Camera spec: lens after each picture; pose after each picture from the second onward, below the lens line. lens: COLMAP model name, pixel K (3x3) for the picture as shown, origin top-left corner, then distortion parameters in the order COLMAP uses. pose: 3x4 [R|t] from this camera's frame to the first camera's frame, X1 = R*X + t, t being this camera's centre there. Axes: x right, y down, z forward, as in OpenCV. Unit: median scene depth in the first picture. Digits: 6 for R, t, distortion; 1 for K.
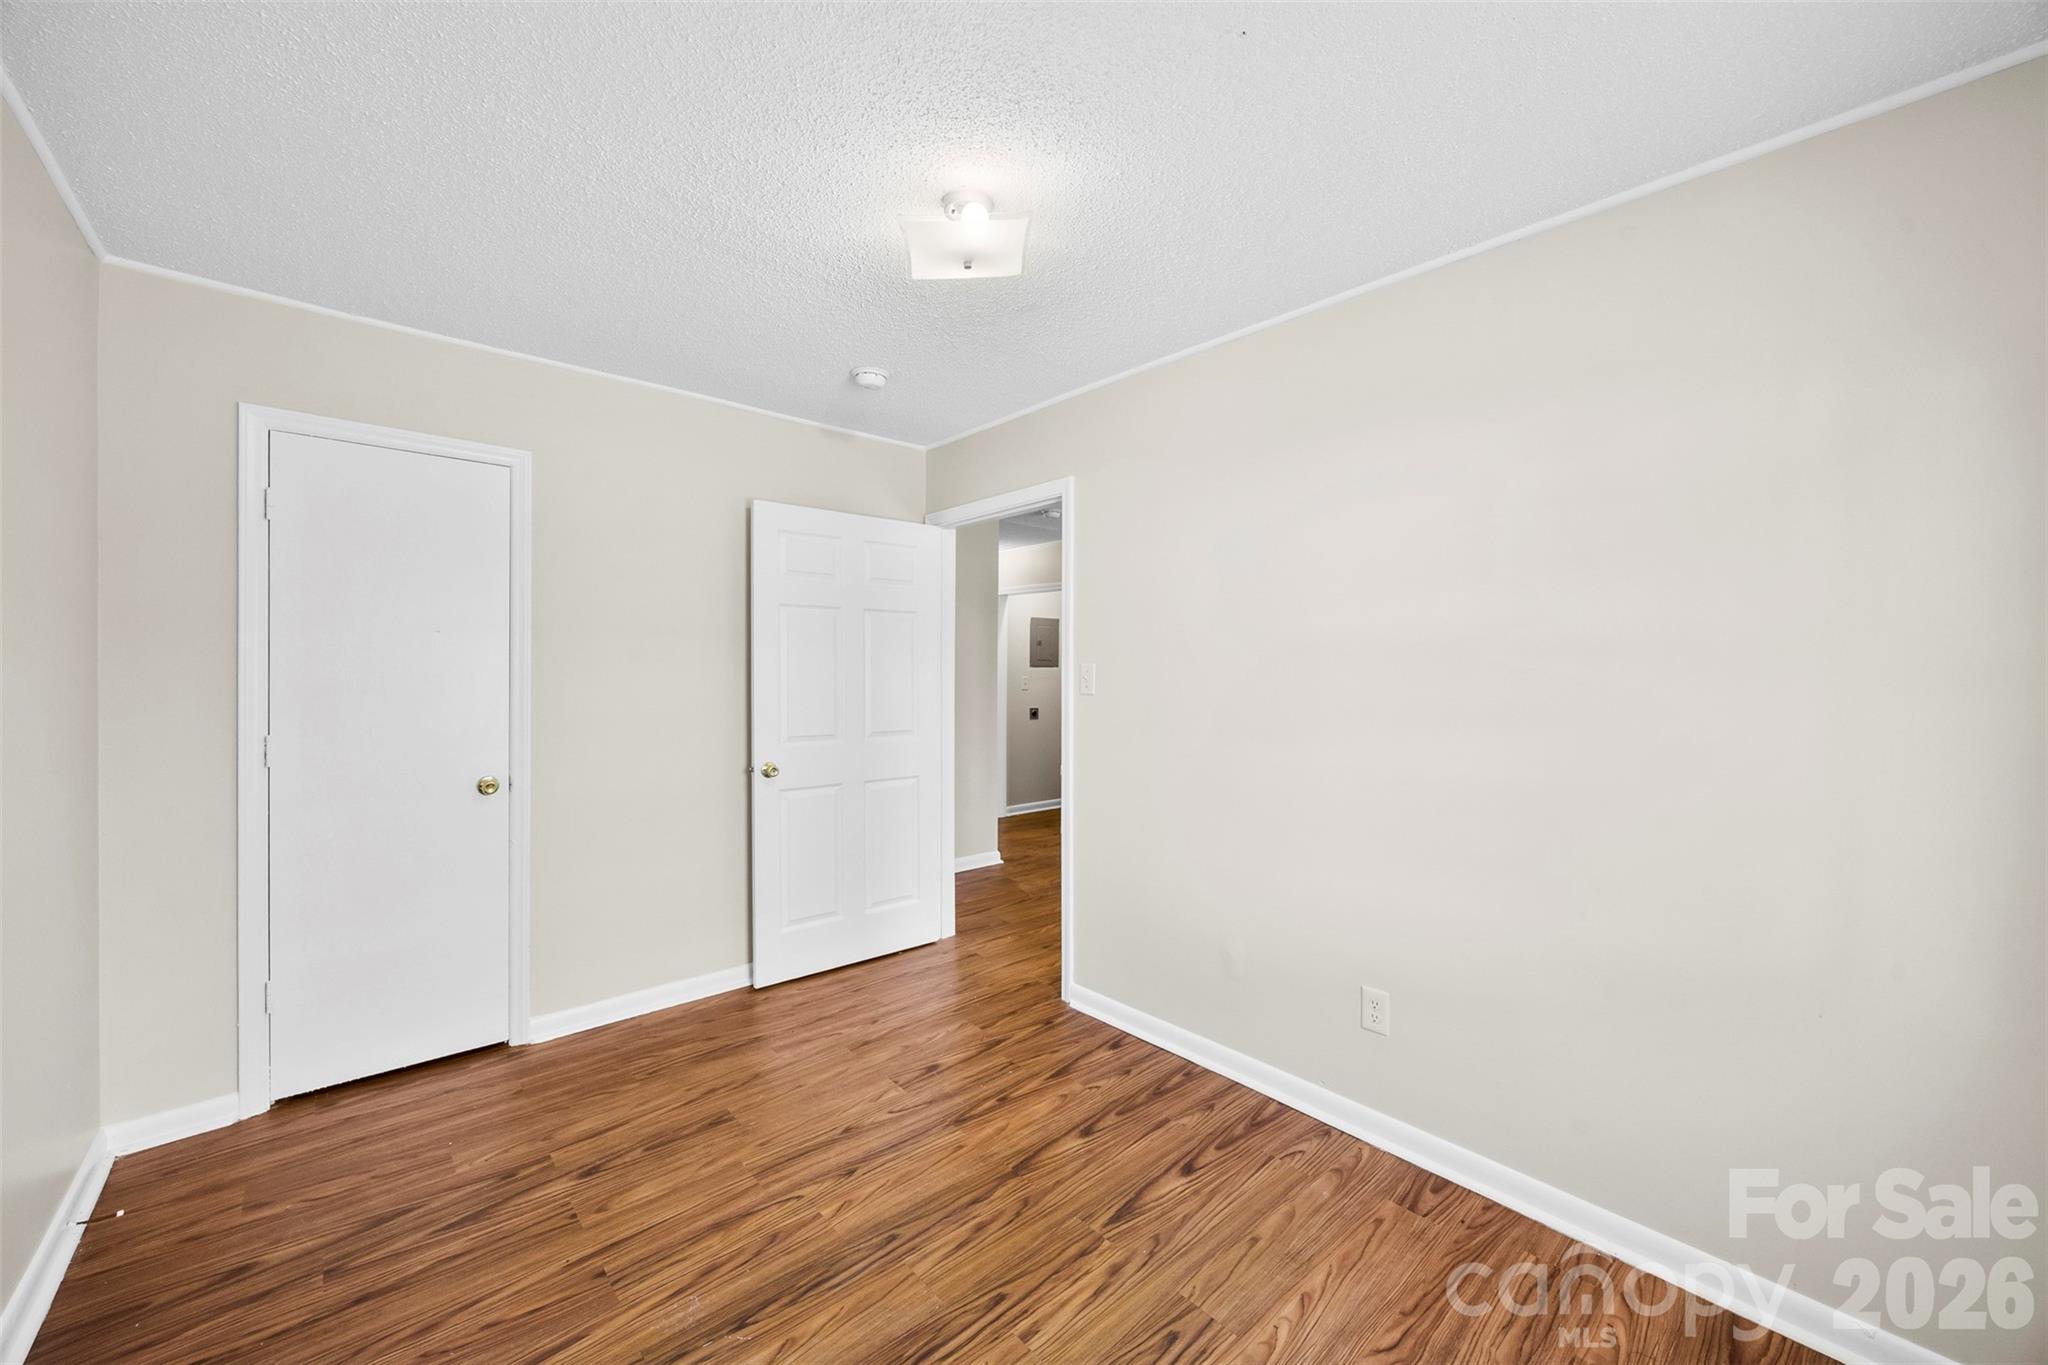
lens RADIAL K [[790.5, 0, 1053.0], [0, 790.5, 678.4], [0, 0, 1]] dist [-0.001407, -0.000373]
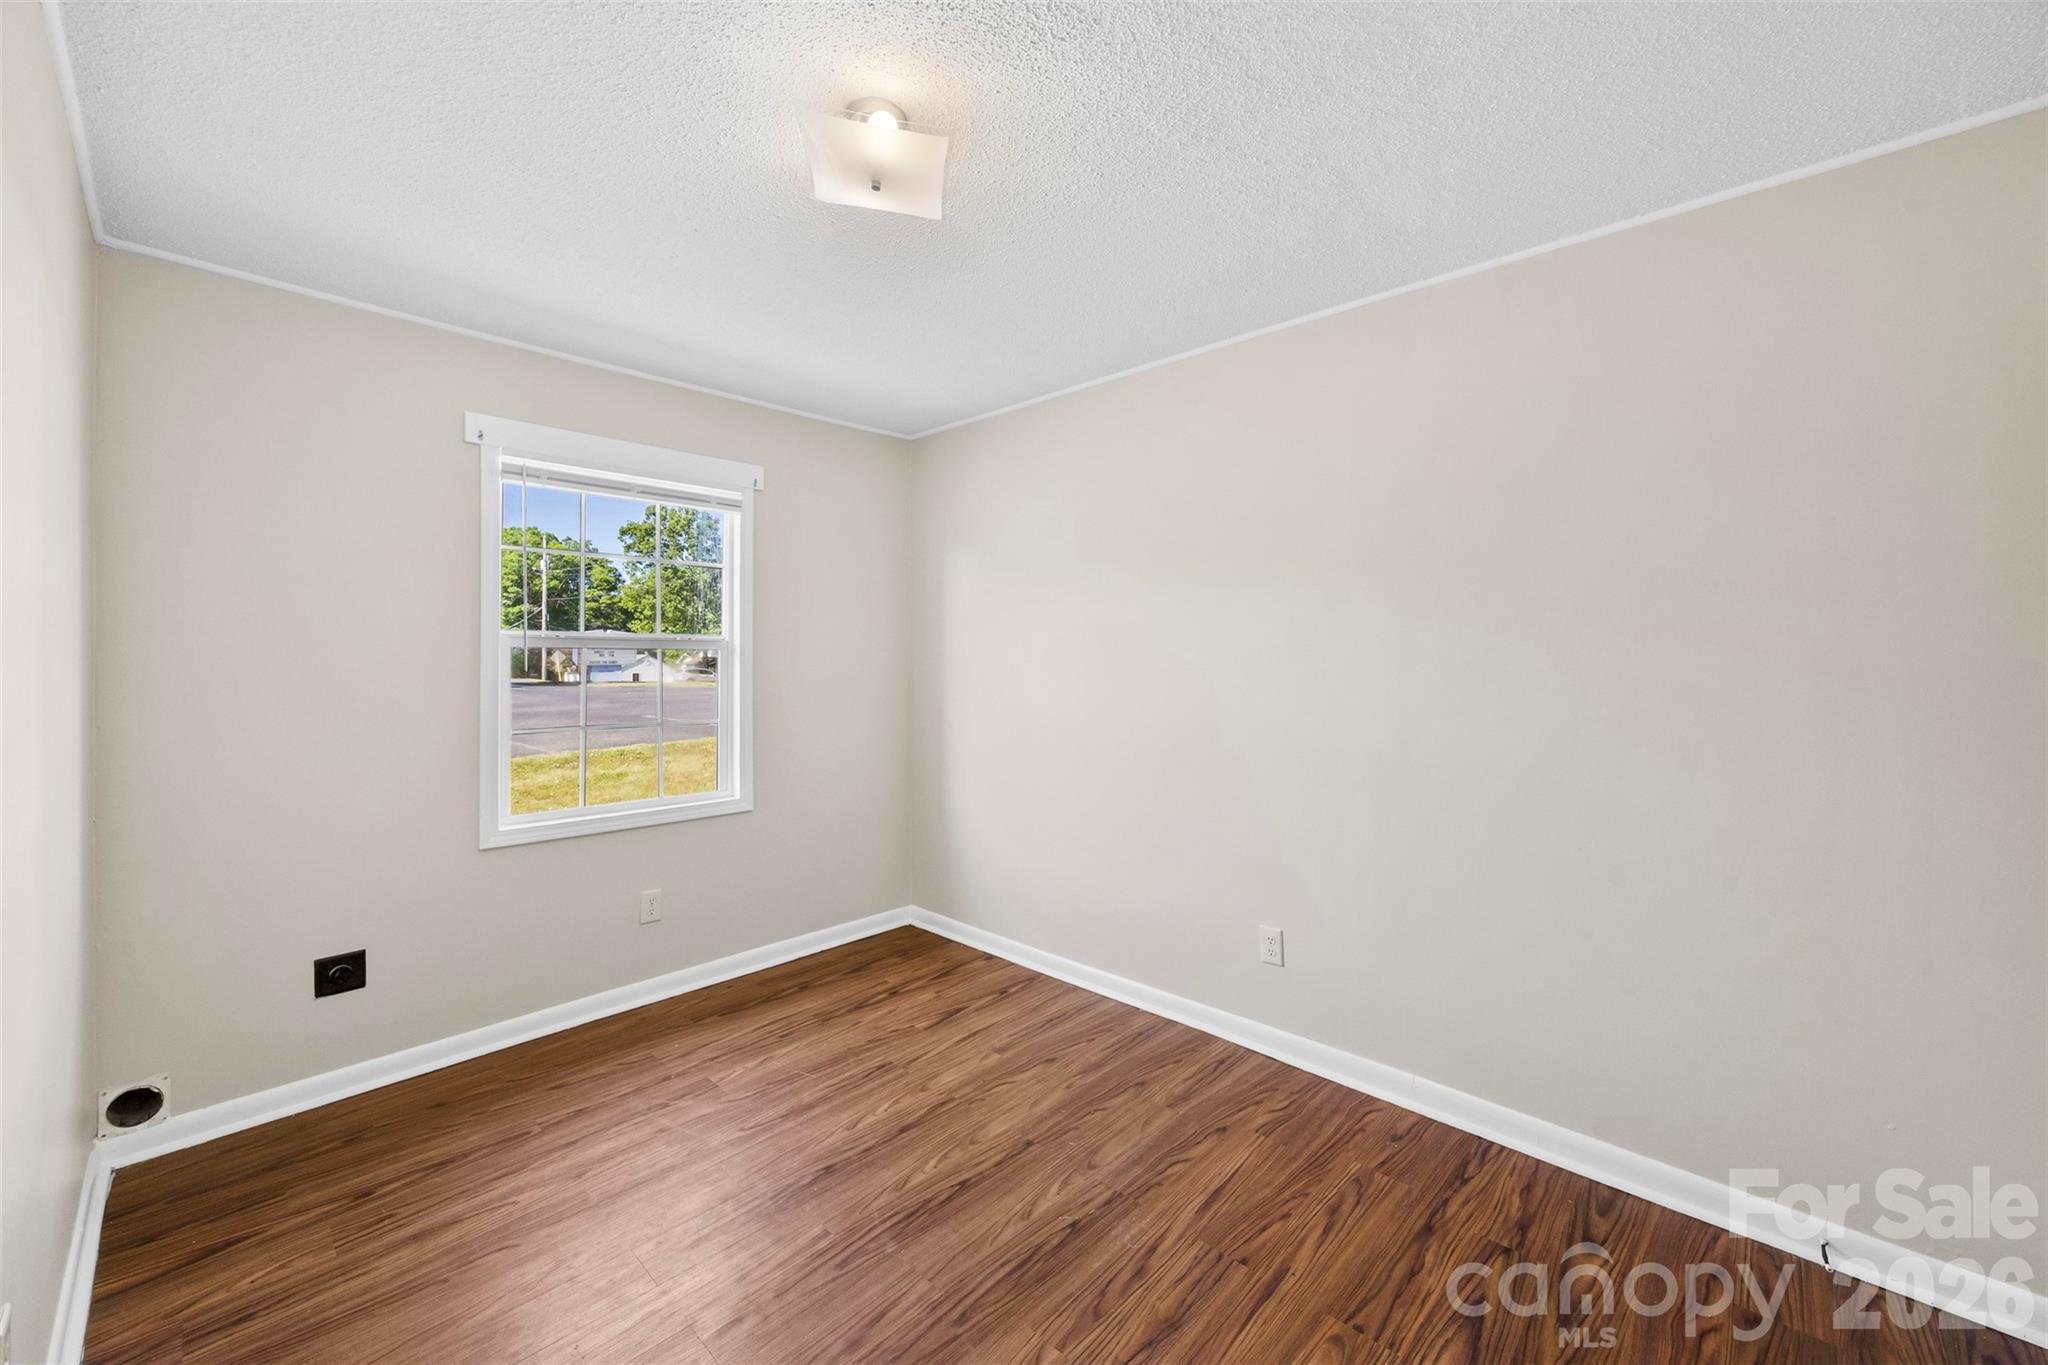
lens RADIAL K [[790.5, 0, 1047.2], [0, 790.5, 638.1], [0, 0, 1]] dist [-0.001407, -0.000373]
pose [[-0.997324, -0.003917, -0.072997, -0.201133], [-0.002707, 0.999857, -0.016666, -0.017511], [0.073052, -0.016424, -0.997193, 1.622451]]
